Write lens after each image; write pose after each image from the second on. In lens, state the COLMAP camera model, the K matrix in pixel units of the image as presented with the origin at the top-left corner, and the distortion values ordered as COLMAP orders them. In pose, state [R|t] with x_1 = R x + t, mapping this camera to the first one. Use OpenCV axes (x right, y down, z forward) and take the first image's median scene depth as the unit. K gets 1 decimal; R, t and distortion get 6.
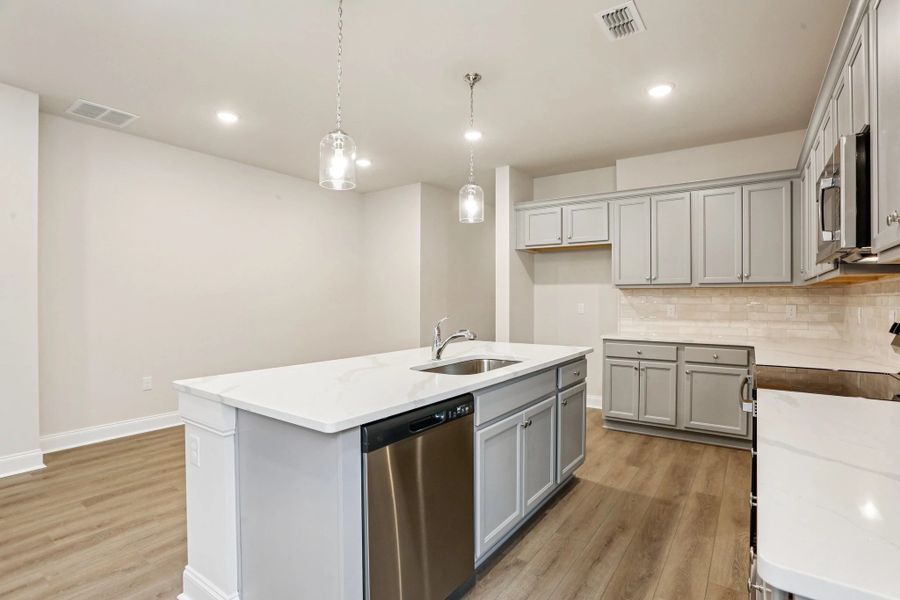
lens RADIAL K [[438.5, 0, 455.1], [0, 438.5, 301.5], [0, 0, 1]] dist [-0.062200, 0.022941]
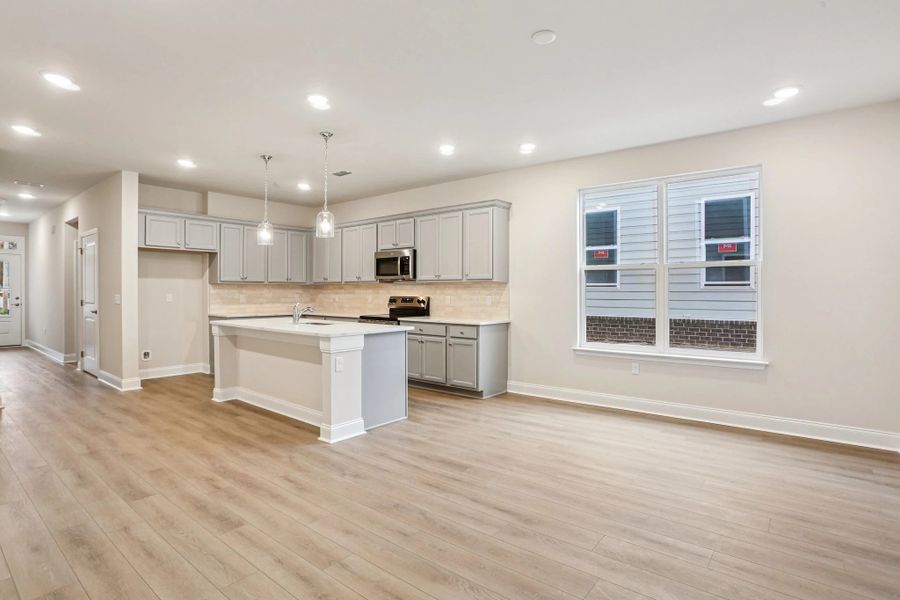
lens RADIAL K [[461.2, 0, 446.6], [0, 461.2, 291.4], [0, 0, 1]] dist [-0.039743, 0.018636]
pose [[0.087967, -0.002563, 0.996120, -1.367970], [0.002814, 0.999993, 0.002324, -0.006253], [-0.996119, 0.002599, 0.087974, 0.135981]]
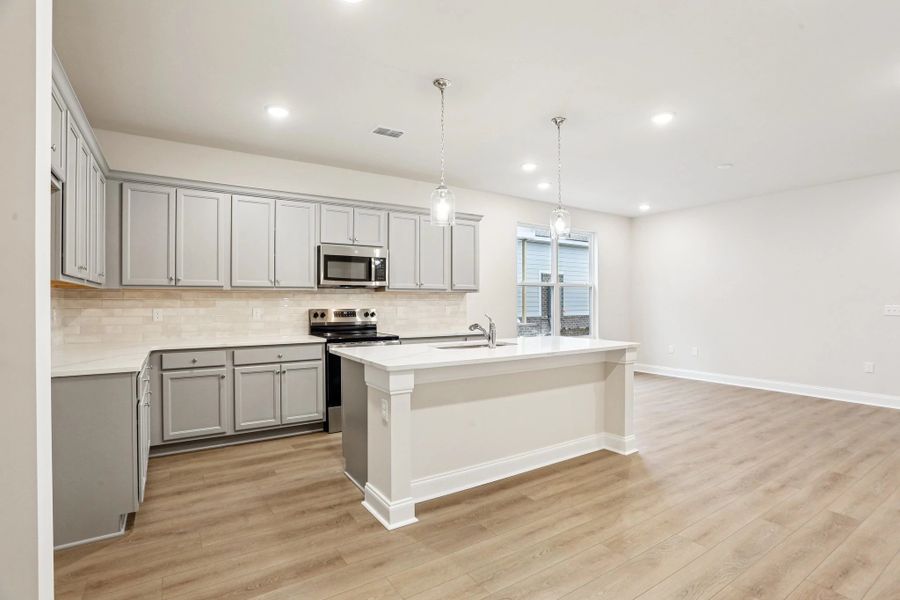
lens RADIAL K [[438.5, 0, 450.3], [0, 438.5, 300.6], [0, 0, 1]] dist [-0.062200, 0.022941]
pose [[-0.928080, 0.002337, 0.372374, -0.294119], [0.002856, 0.999996, 0.000841, -0.007600], [-0.372370, 0.001843, -0.928082, 1.612842]]
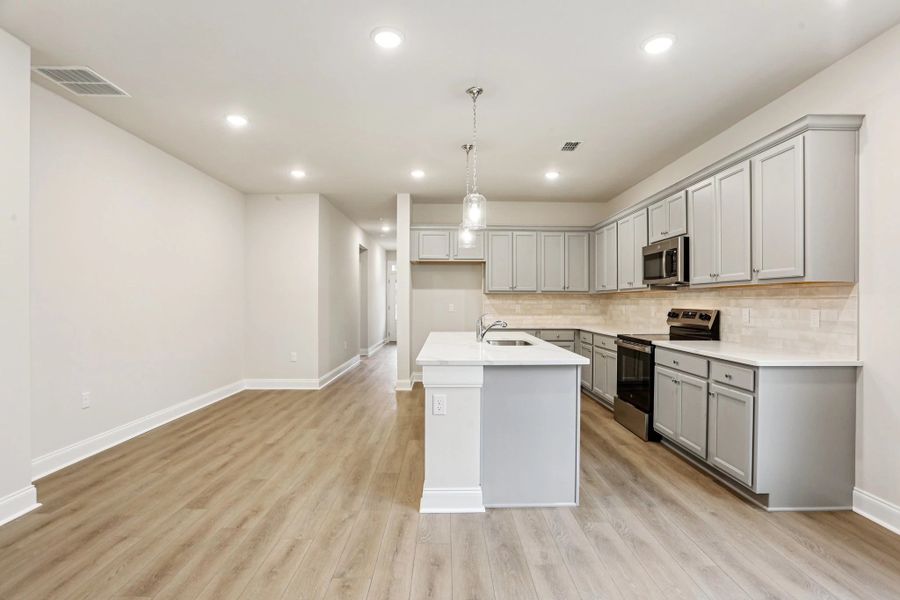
lens RADIAL K [[438.5, 0, 452.2], [0, 438.5, 301.8], [0, 0, 1]] dist [-0.062200, 0.022941]
pose [[0.812416, 0.000134, 0.583078, -0.704437], [0.000940, 0.999998, -0.001541, -0.000527], [-0.583077, 0.001800, 0.812415, -0.119199]]
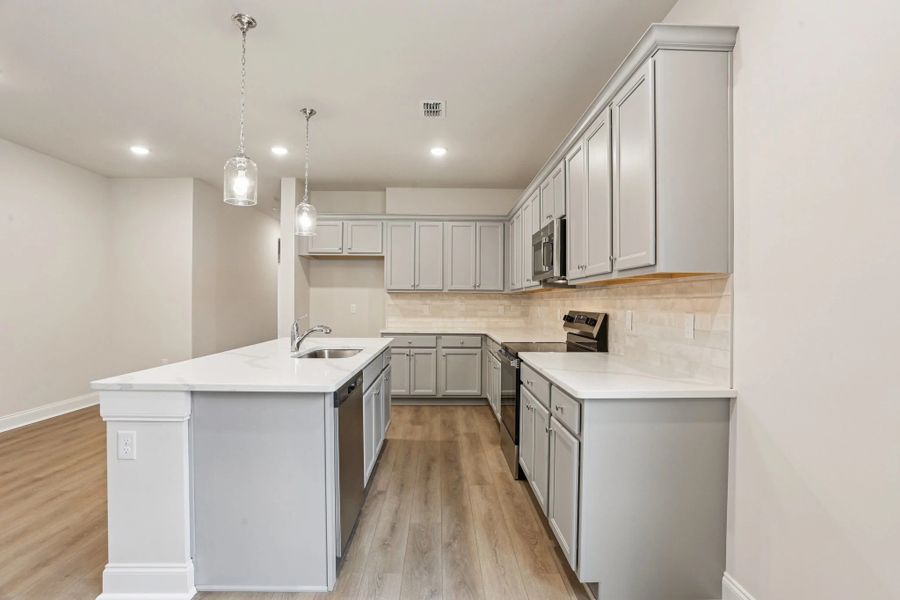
lens RADIAL K [[438.5, 0, 451.1], [0, 438.5, 303.6], [0, 0, 1]] dist [-0.062200, 0.022941]
pose [[0.806123, 0.001262, 0.591747, -0.281876], [-0.002318, 0.999997, 0.001026, 0.000406], [-0.591743, -0.002199, 0.806123, -0.144894]]
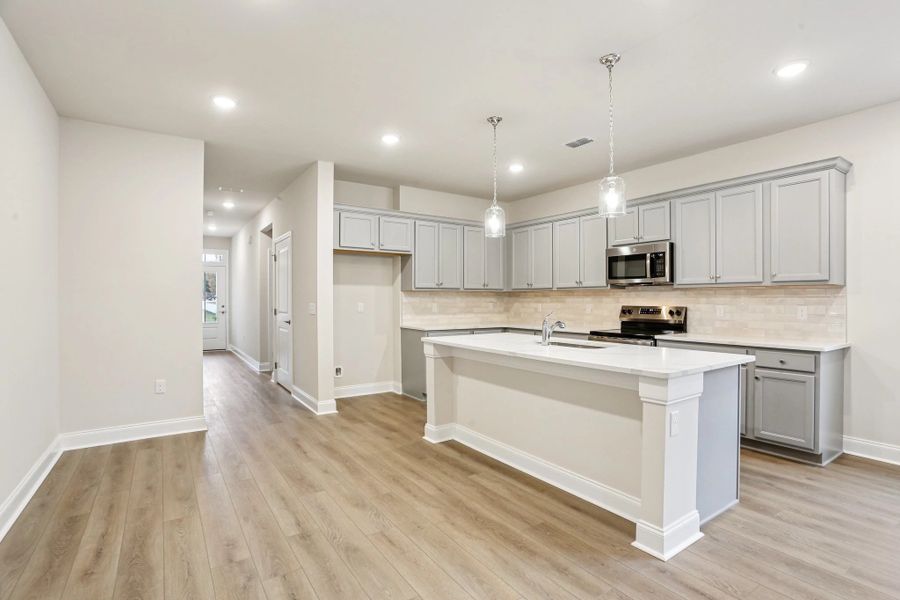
lens RADIAL K [[438.5, 0, 452.9], [0, 438.5, 299.2], [0, 0, 1]] dist [-0.062200, 0.022941]
pose [[0.355729, -0.000587, 0.934589, -0.966521], [0.003785, 0.999993, -0.000813, -0.004614], [-0.934582, 0.003826, 0.355728, 0.562489]]
